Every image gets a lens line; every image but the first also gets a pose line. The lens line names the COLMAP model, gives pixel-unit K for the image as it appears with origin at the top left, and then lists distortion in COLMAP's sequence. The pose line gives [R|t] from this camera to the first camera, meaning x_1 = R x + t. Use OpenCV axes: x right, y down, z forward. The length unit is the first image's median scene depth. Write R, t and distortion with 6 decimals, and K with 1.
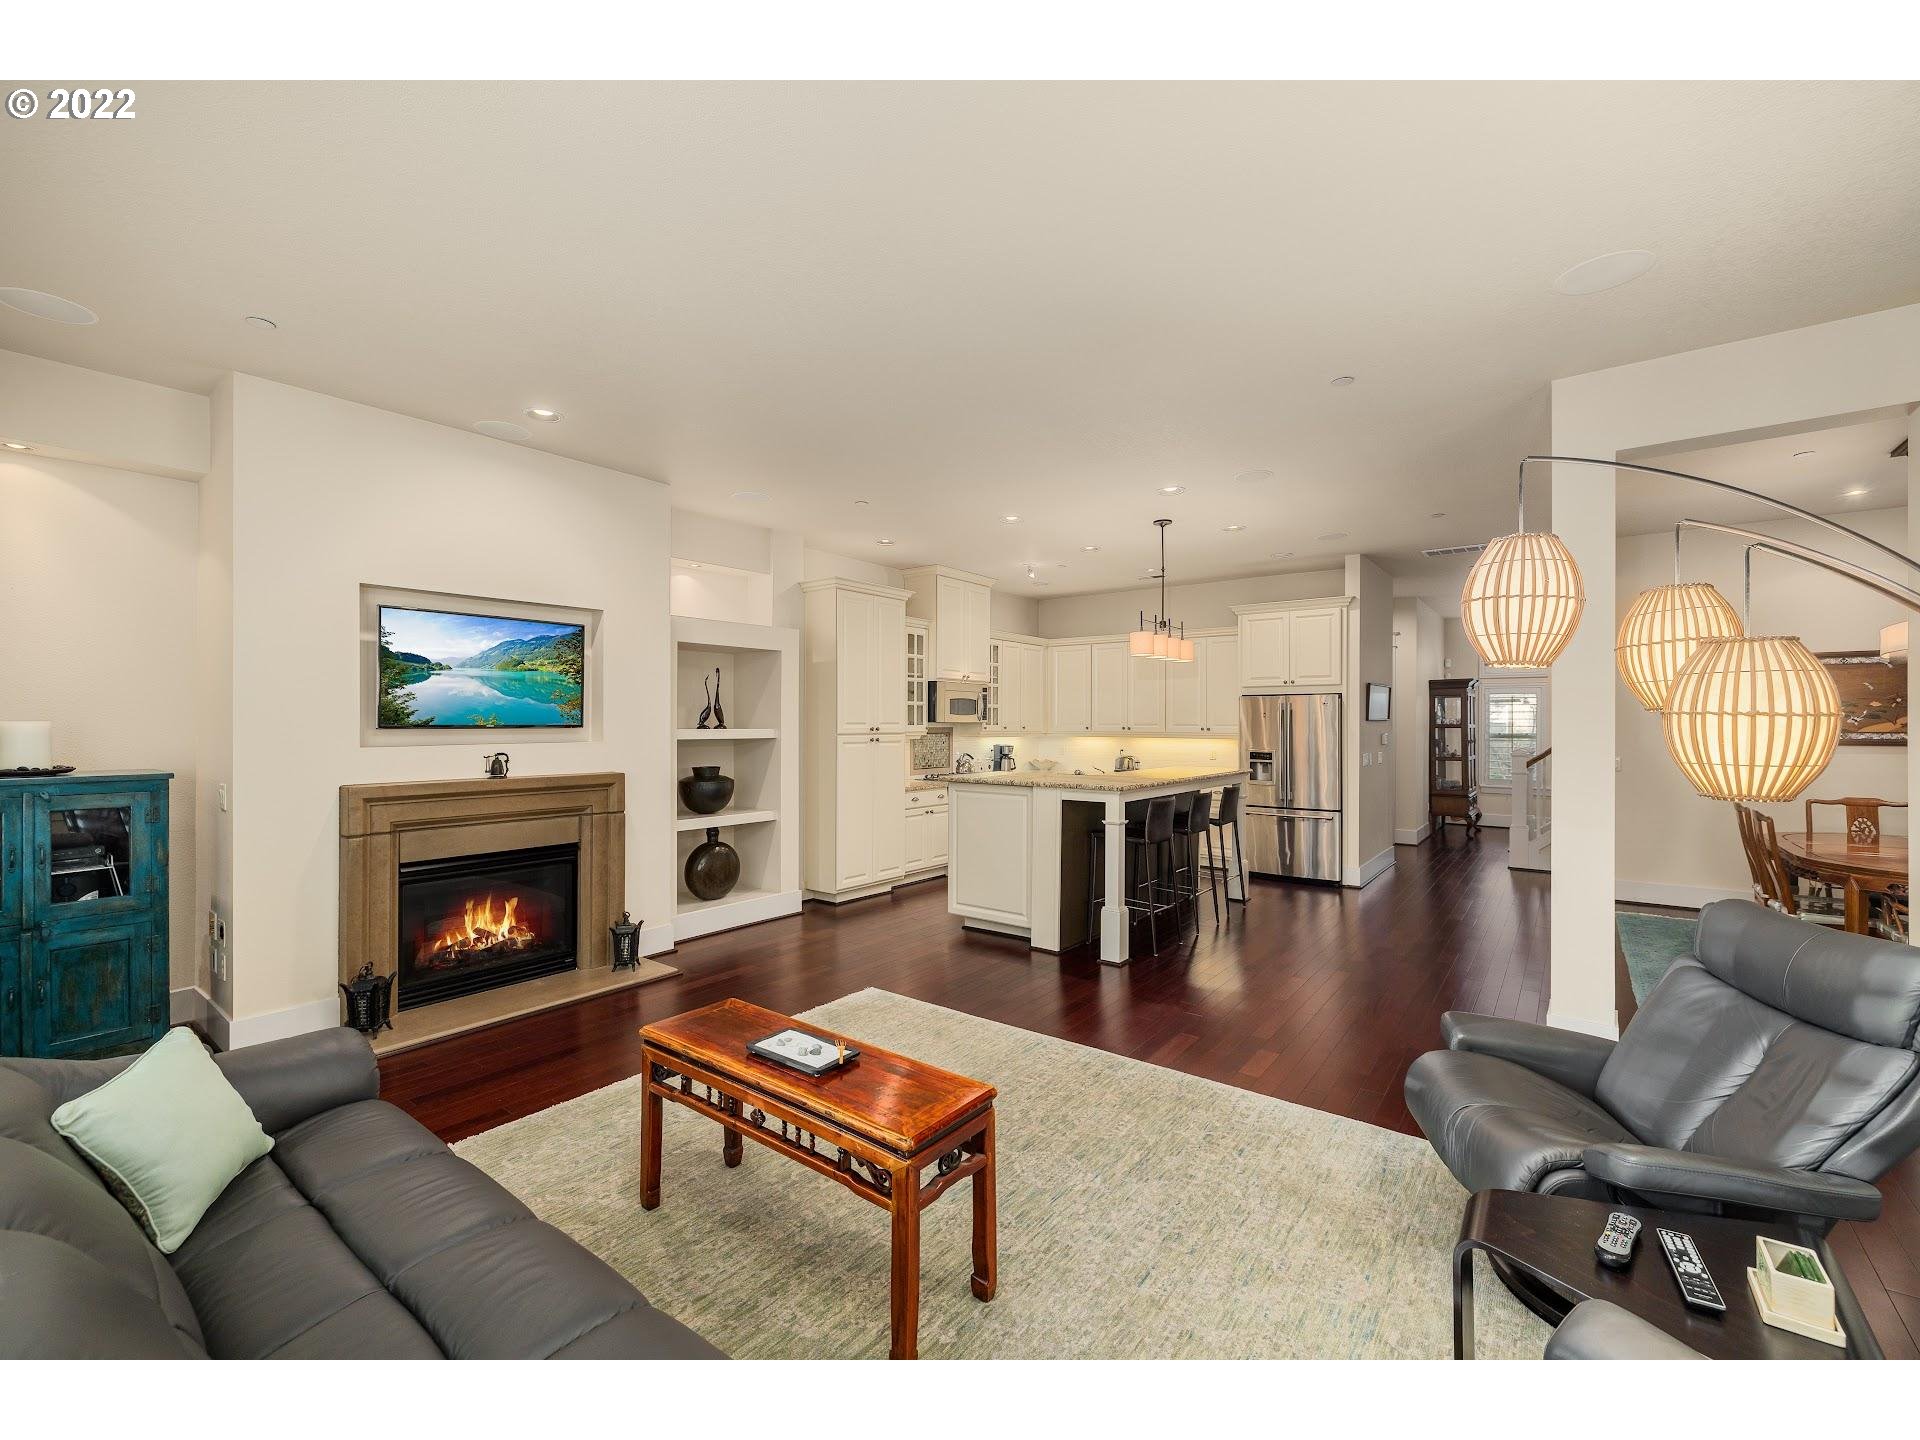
lens RADIAL K [[805.0, 0, 969.2], [0, 805.0, 723.8], [0, 0, 1]] dist [0.001210, 0.000553]
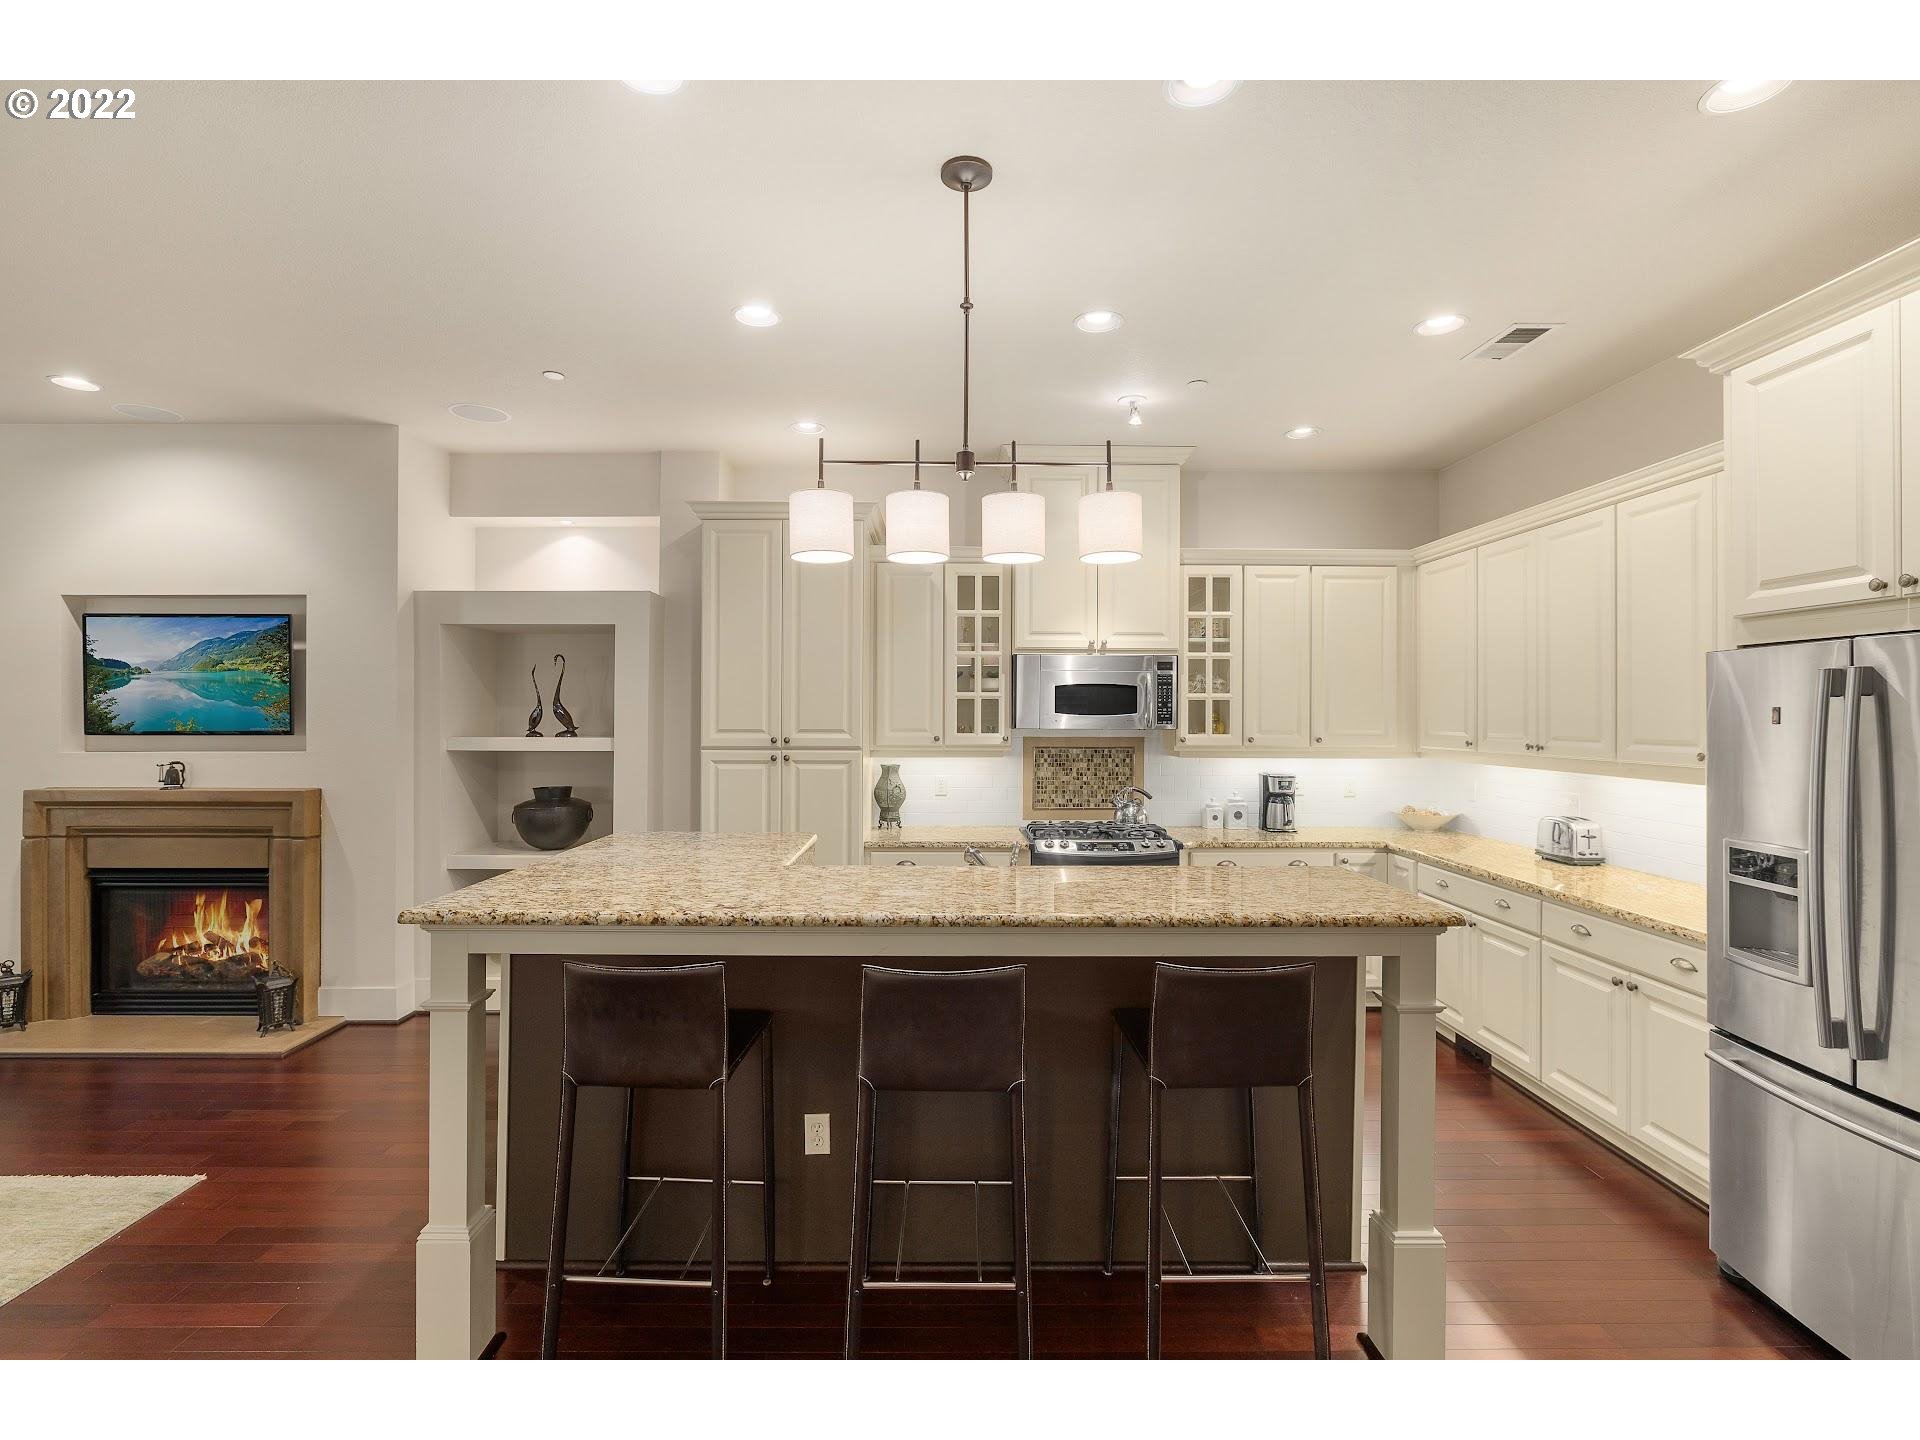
lens RADIAL K [[882.8, 0, 948.2], [0, 882.8, 712.2], [0, 0, 1]] dist [-0.017691, -0.000359]
pose [[0.622378, -0.004785, -0.782703, 0.722177], [-0.003611, 0.999953, -0.008984, -0.013732], [0.782709, 0.008418, 0.622331, 1.029198]]
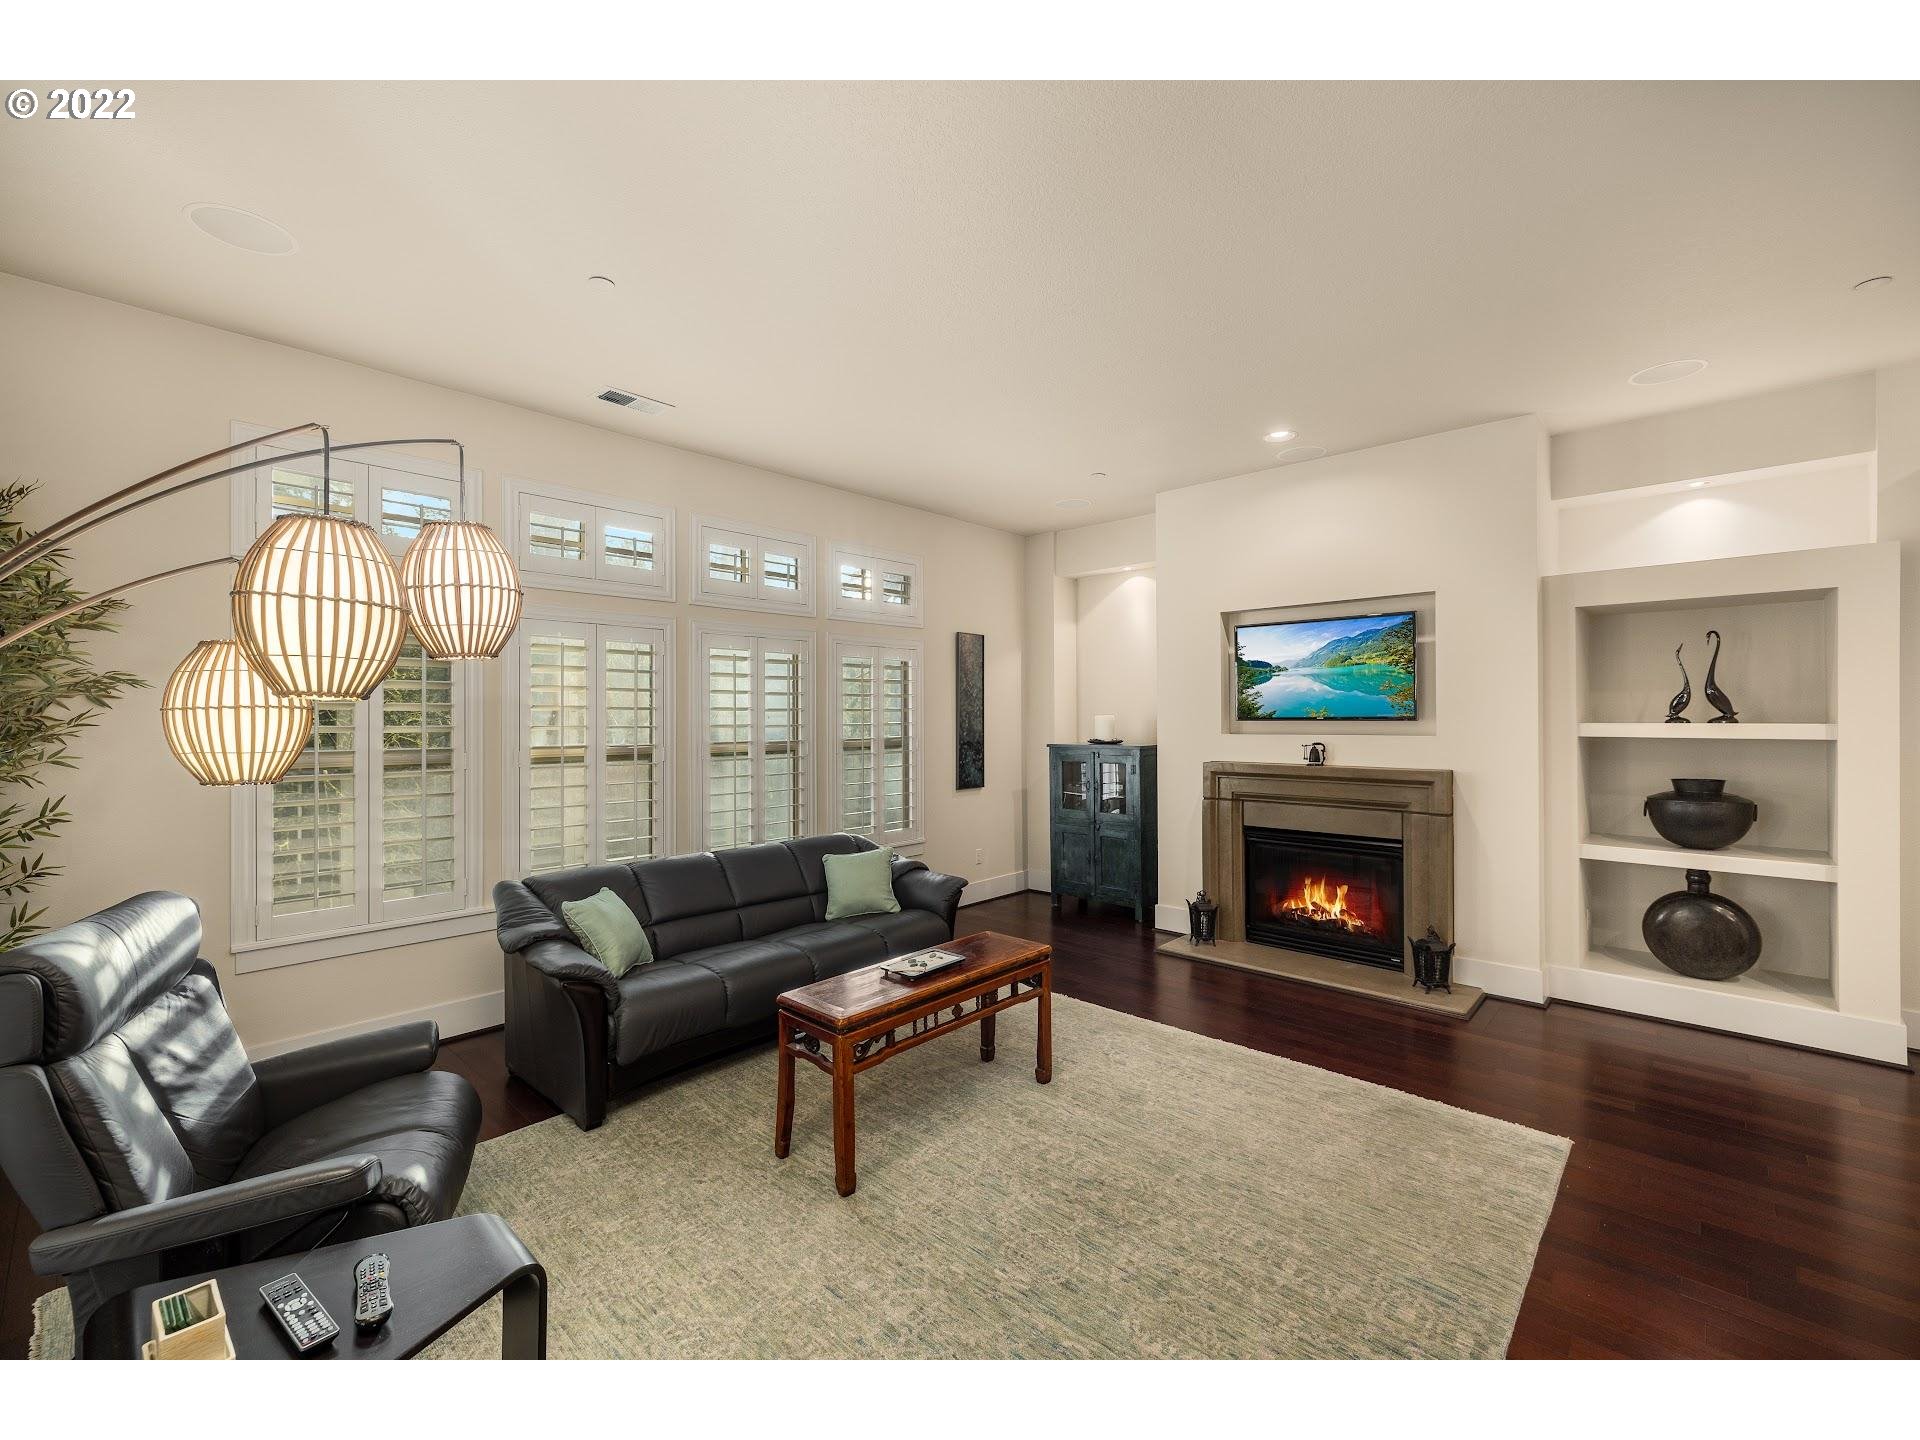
lens RADIAL K [[805.0, 0, 962.4], [0, 805.0, 714.0], [0, 0, 1]] dist [0.001210, 0.000553]
pose [[-0.106079, -0.007003, -0.994333, 0.542395], [0.000567, 0.999975, -0.007103, 0.004318], [0.994358, -0.001317, -0.106073, 0.608469]]
